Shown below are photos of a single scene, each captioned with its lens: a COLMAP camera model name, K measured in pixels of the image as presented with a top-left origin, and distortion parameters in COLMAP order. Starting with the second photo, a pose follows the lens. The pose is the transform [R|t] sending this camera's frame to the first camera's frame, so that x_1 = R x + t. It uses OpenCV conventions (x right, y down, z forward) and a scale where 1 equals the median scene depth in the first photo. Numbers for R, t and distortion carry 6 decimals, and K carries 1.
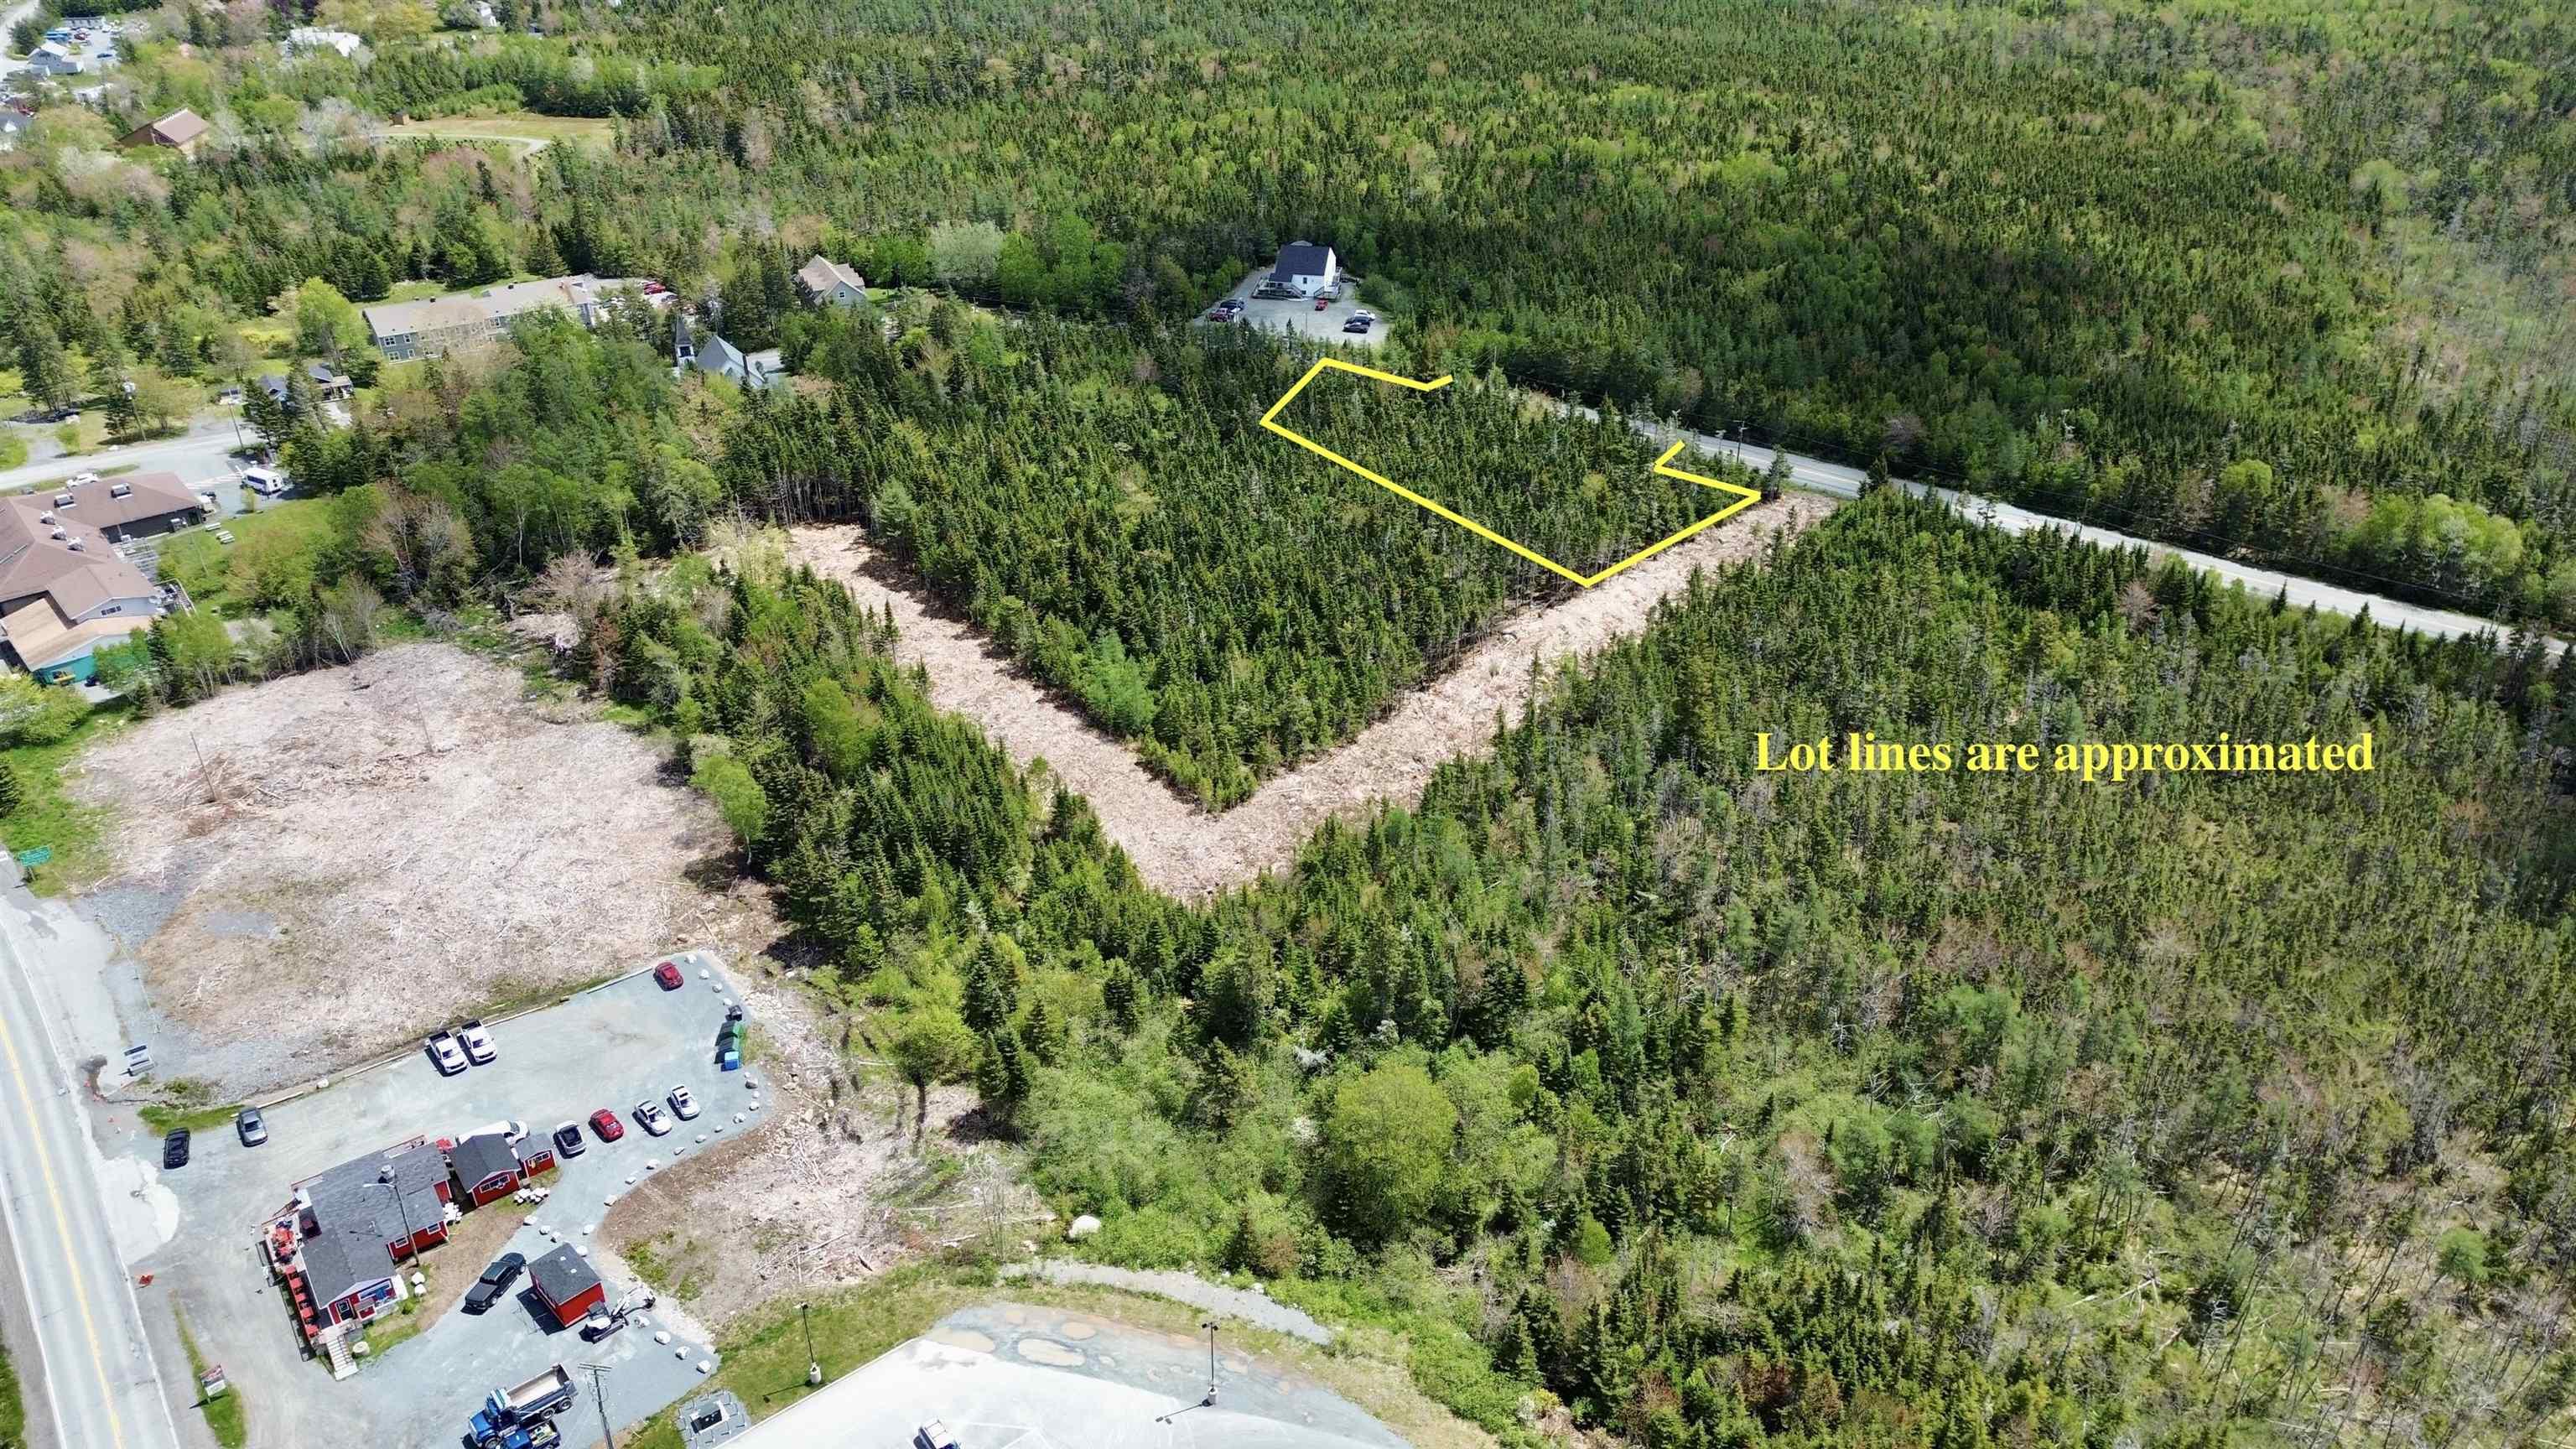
lens RADIAL K [[1762.7, 0, 1276.5], [0, 1762.7, 735.1], [0, 0, 1]] dist [0.061624, -0.058546]
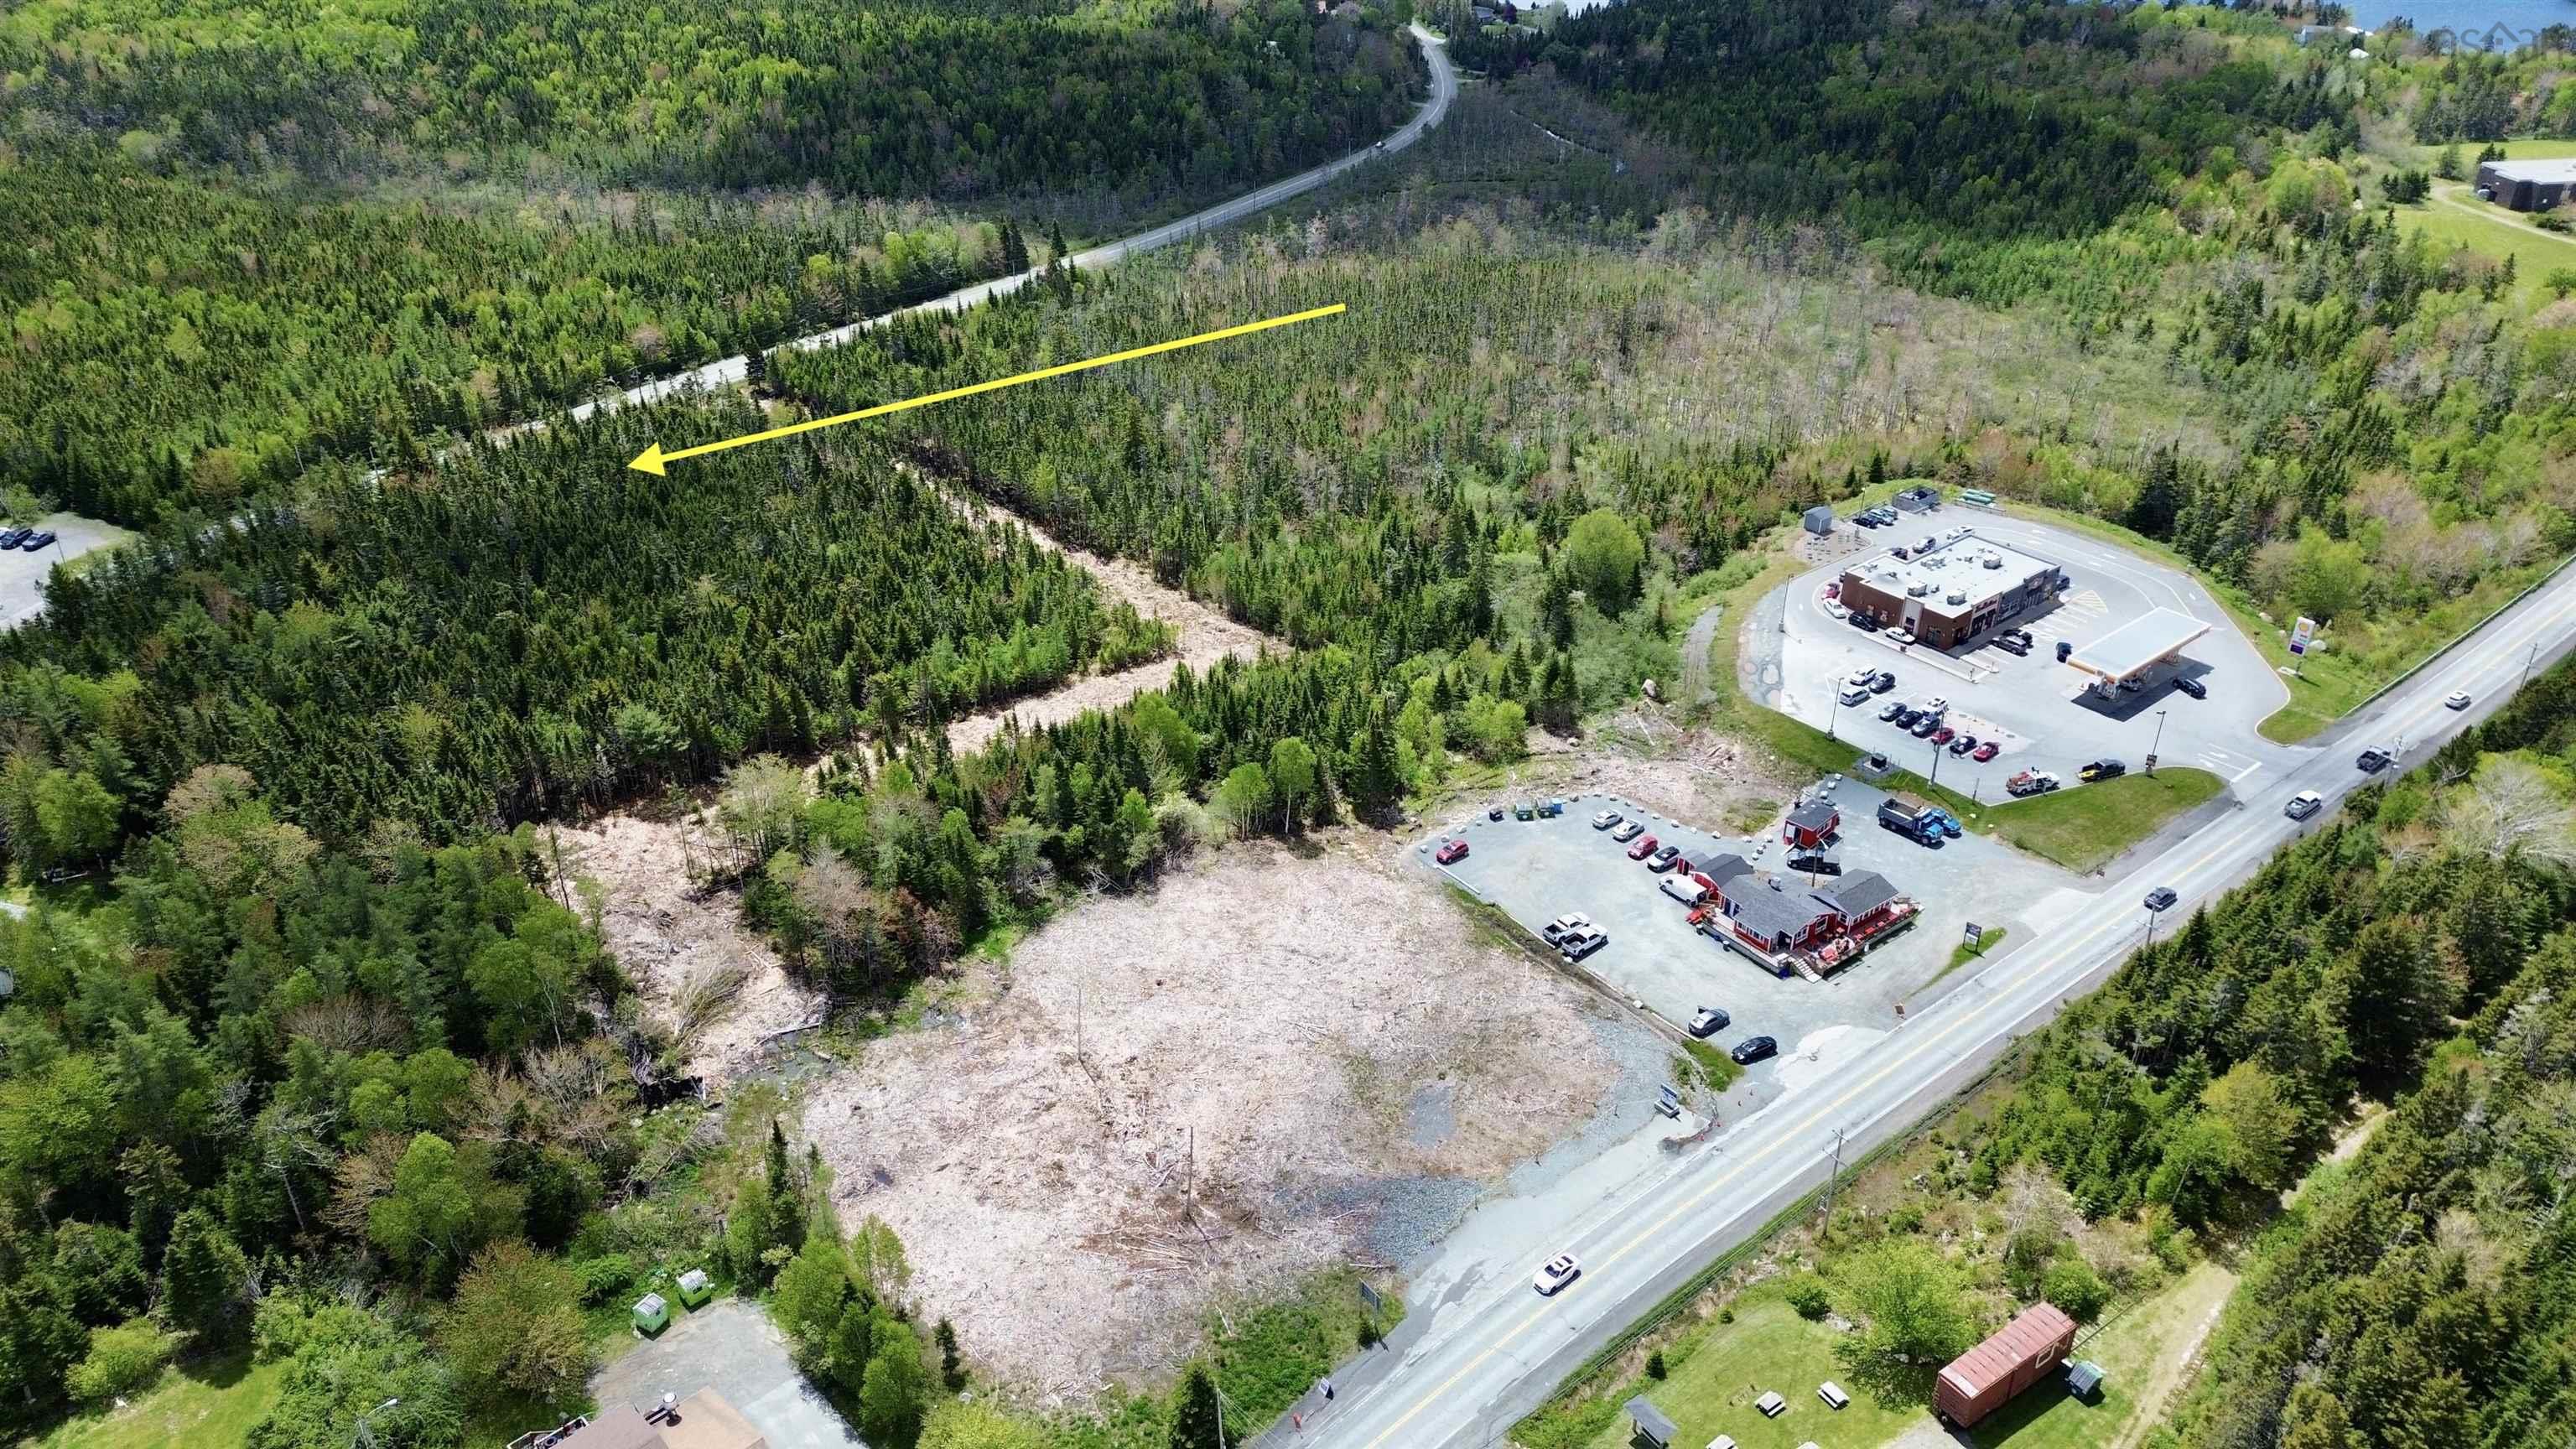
lens RADIAL K [[1762.7, 0, 1276.5], [0, 1762.7, 735.1], [0, 0, 1]] dist [0.061624, -0.058546]
pose [[-0.001219, -0.512430, 0.858728, -1.260812], [0.510189, 0.738242, 0.441256, -0.467256], [-0.860062, 0.438651, 0.260536, 0.775902]]
